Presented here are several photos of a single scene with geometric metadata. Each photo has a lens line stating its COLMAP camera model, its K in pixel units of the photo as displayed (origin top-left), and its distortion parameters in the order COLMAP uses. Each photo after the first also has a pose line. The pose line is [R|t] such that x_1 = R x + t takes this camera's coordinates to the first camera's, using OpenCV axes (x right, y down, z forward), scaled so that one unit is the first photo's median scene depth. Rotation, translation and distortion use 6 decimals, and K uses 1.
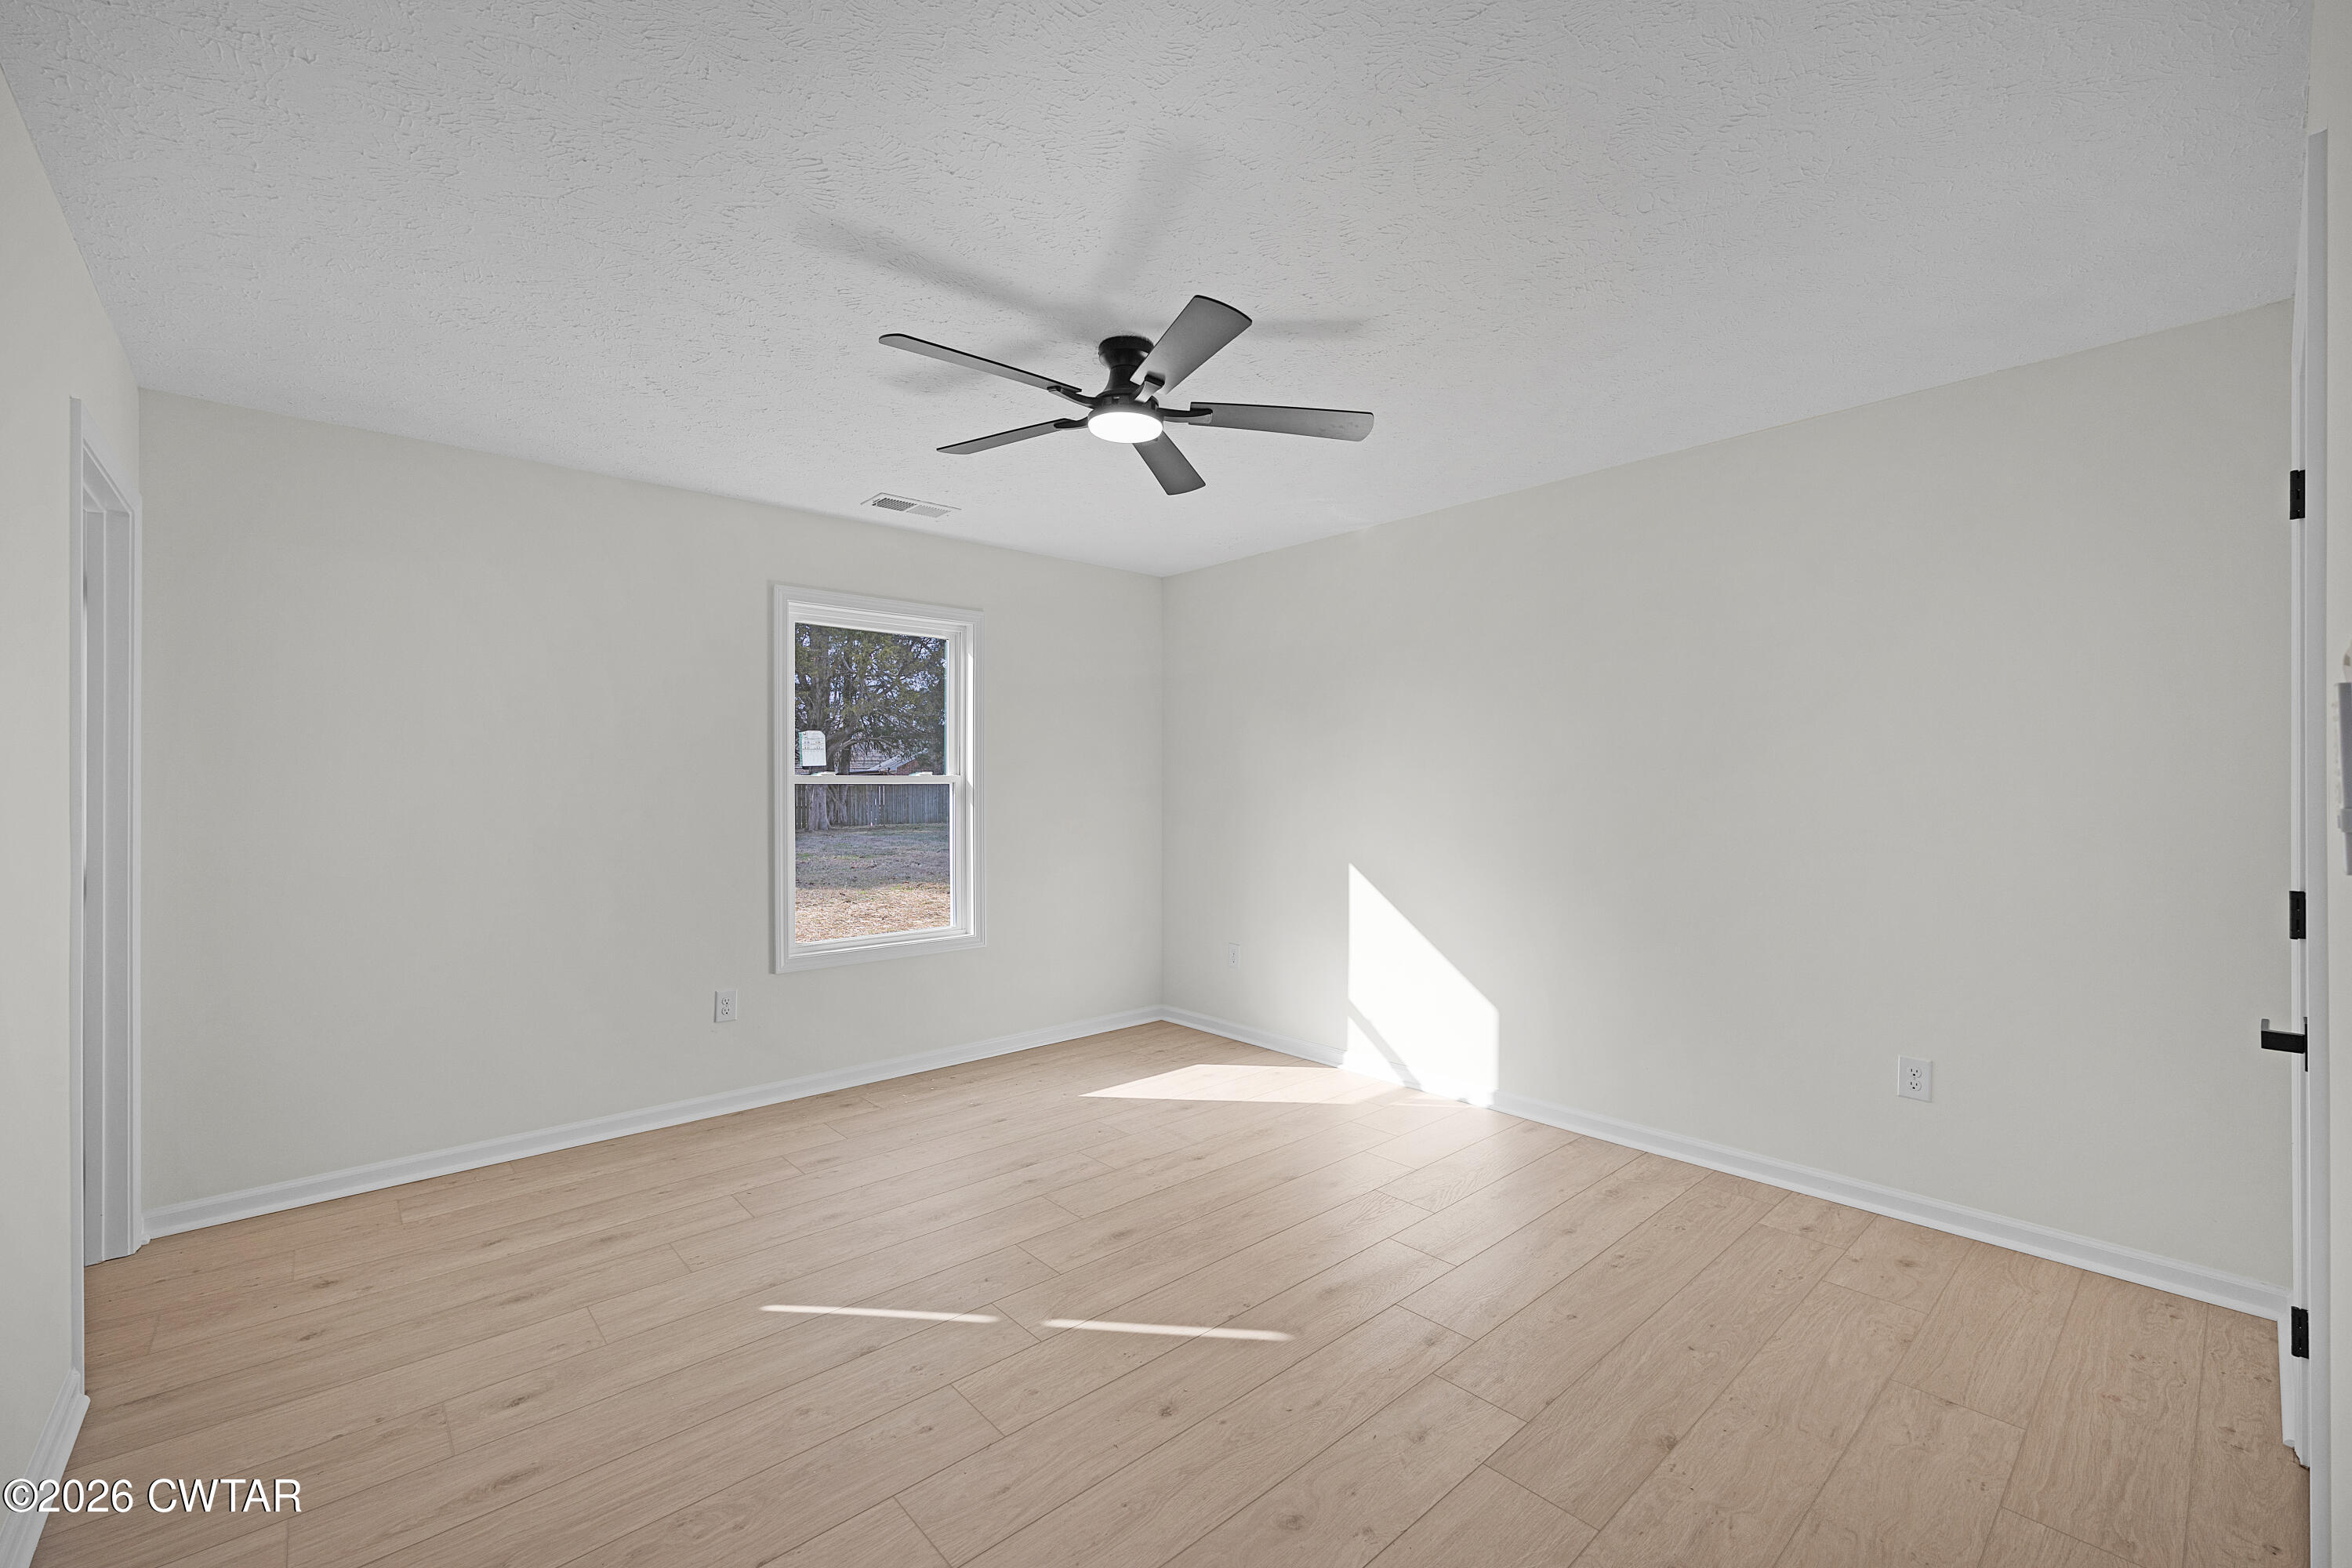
lens RADIAL K [[967.6, 0, 1177.6], [0, 967.6, 783.2], [0, 0, 1]] dist [-0.002498, -0.000104]
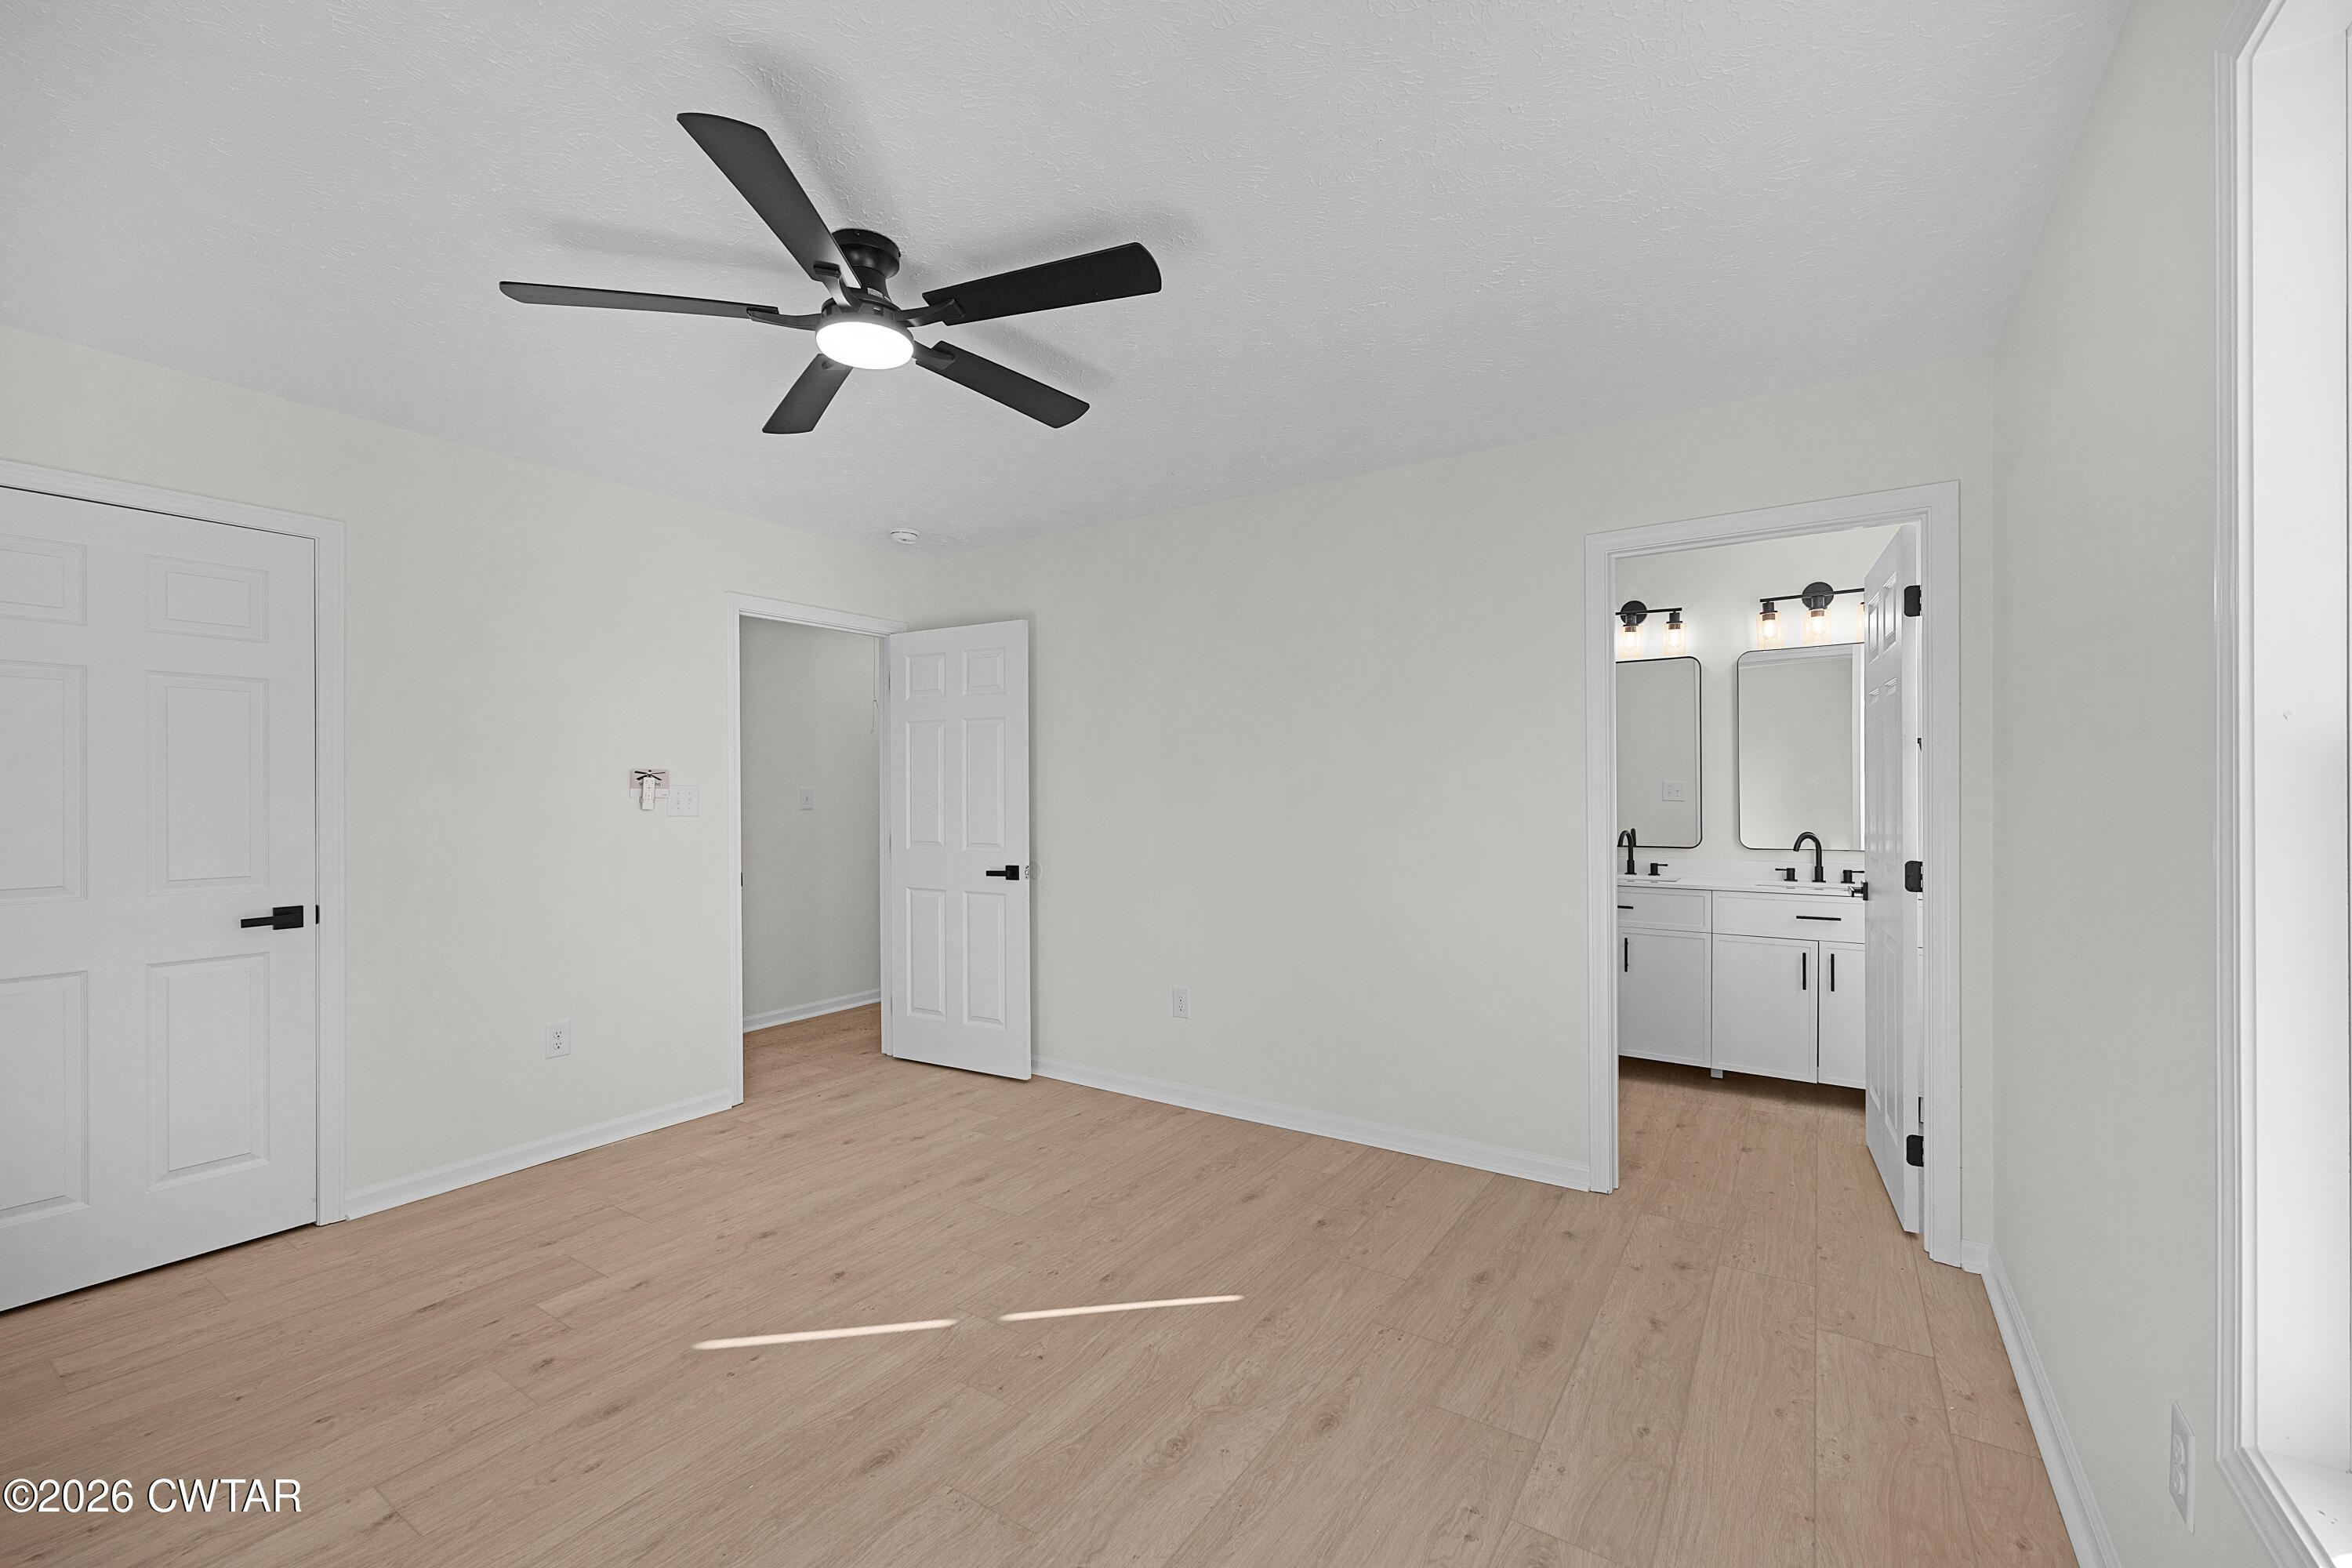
lens RADIAL K [[967.6, 0, 1175.1], [0, 967.6, 792.8], [0, 0, 1]] dist [-0.002498, -0.000104]
pose [[-0.967199, 0.008234, -0.253888, -0.101872], [0.008928, 0.999959, -0.001578, 0.007681], [0.253864, -0.003793, -0.967232, 1.947992]]
